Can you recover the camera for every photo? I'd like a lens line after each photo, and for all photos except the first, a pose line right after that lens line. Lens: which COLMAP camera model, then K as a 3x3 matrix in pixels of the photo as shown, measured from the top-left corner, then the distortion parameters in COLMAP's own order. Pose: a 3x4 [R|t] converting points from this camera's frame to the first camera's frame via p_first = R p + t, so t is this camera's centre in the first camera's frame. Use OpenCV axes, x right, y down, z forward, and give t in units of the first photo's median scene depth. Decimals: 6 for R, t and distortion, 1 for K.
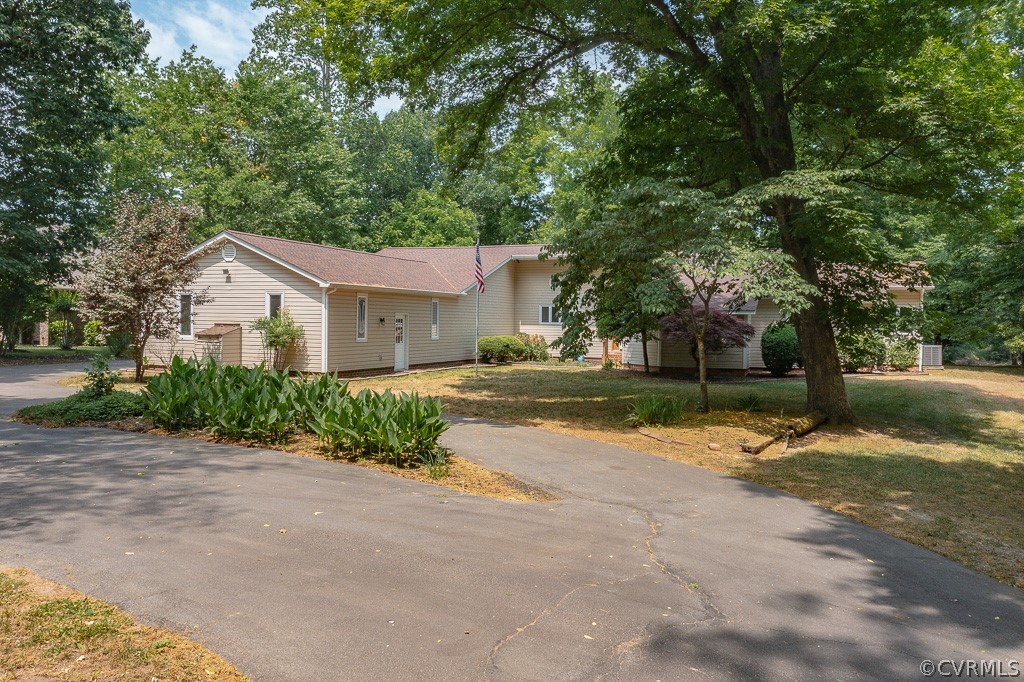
lens RADIAL K [[833.2, 0, 511.6], [0, 833.2, 290.1], [0, 0, 1]] dist [-0.009217, -0.002032]
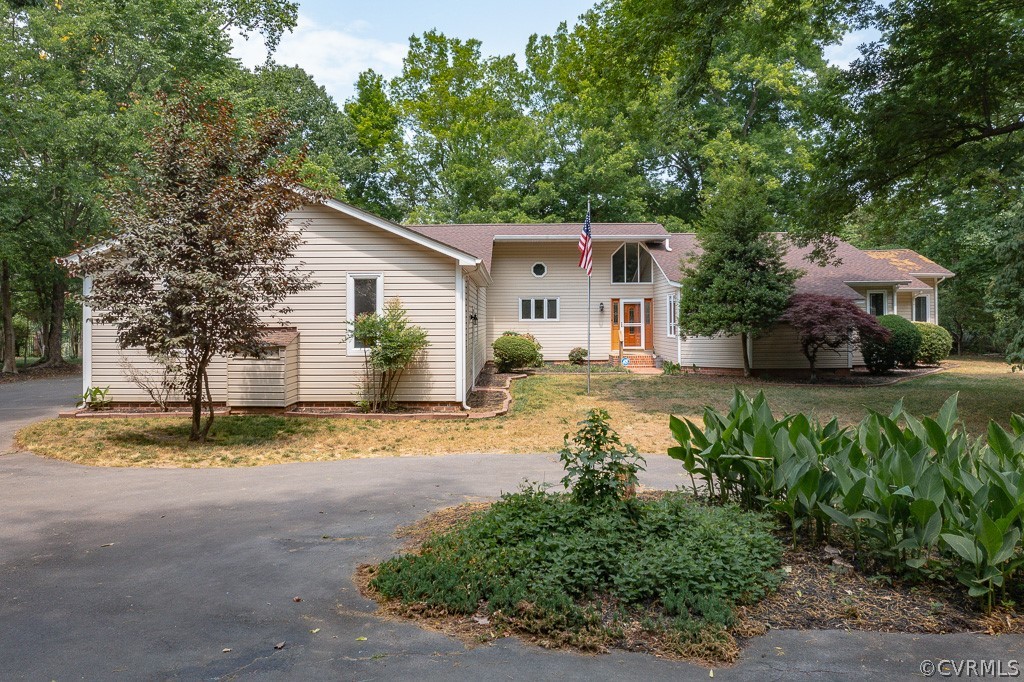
lens RADIAL K [[808.0, 0, 512.1], [0, 808.0, 303.5], [0, 0, 1]] dist [-0.020298, 0.000221]
pose [[0.931207, -0.006754, 0.364429, -0.399709], [-0.000198, 0.999819, 0.019034, 0.012777], [-0.364492, -0.017797, 0.931037, 0.403993]]
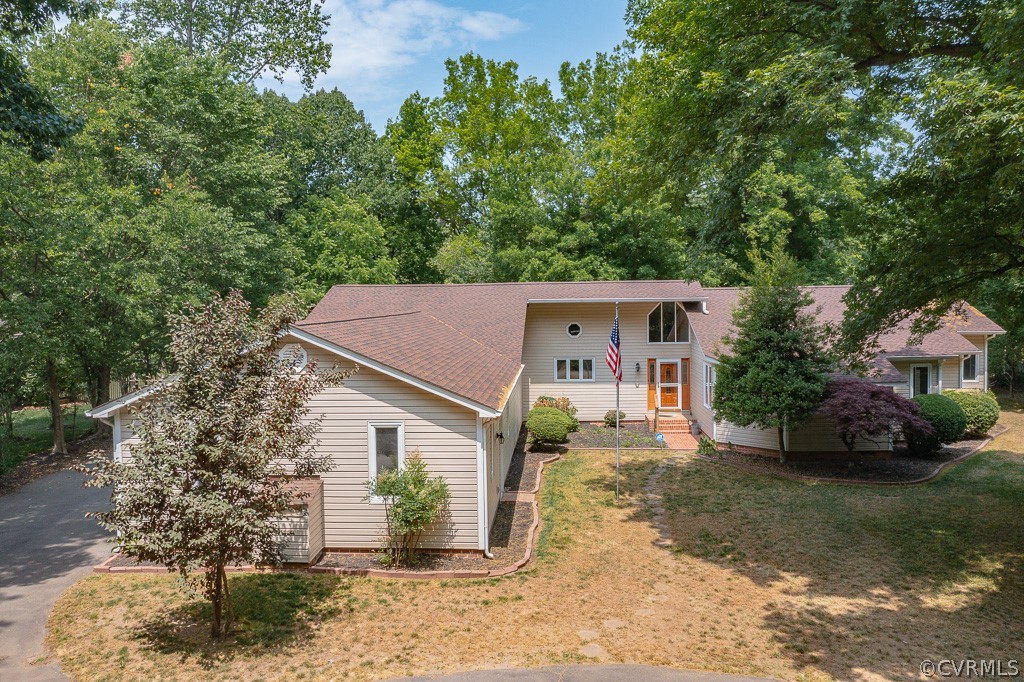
lens RADIAL K [[803.3, 0, 514.1], [0, 803.3, 324.3], [0, 0, 1]] dist [-0.026634, 0.007443]
pose [[0.950595, -0.035655, 0.308380, -0.373474], [0.013439, 0.997177, 0.073868, -0.112624], [-0.310143, -0.066075, 0.948391, 0.413315]]
